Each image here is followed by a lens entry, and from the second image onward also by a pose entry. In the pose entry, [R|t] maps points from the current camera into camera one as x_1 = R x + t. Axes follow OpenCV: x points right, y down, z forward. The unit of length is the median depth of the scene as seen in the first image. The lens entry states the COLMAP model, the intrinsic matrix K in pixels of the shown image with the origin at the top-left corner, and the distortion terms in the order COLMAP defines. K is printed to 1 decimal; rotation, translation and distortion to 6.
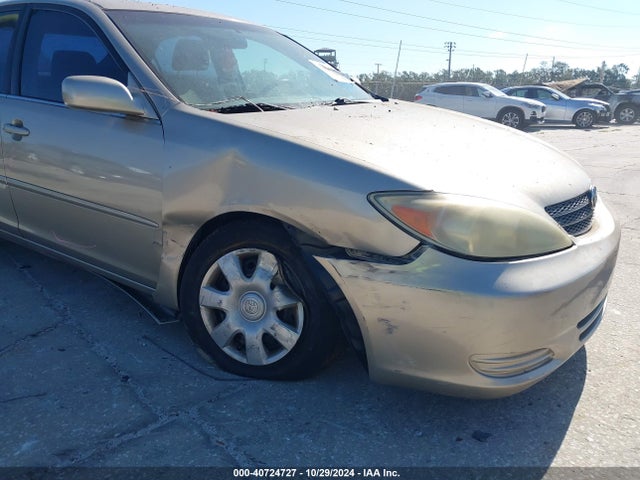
lens RADIAL K [[496.5, 0, 322.2], [0, 496.5, 235.9], [0, 0, 1]] dist [0.026994, -0.061265]
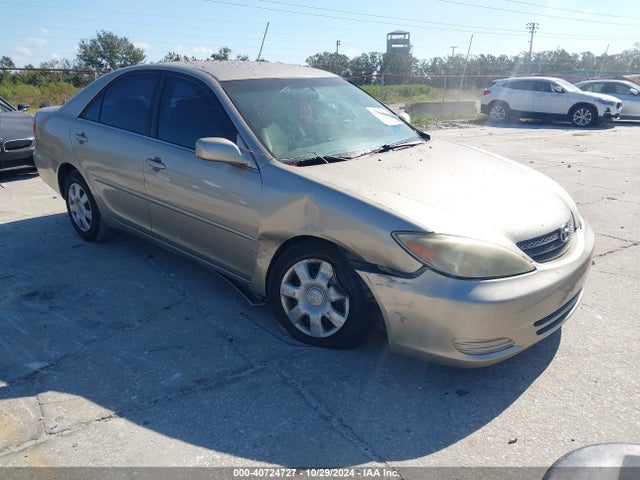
lens RADIAL K [[496.5, 0, 321.3], [0, 496.5, 241.4], [0, 0, 1]] dist [0.026994, -0.061265]
pose [[0.990440, 0.042201, -0.131327, 0.064155], [-0.036785, 0.998380, 0.043400, -0.091546], [0.132946, -0.038154, 0.990389, -0.460499]]
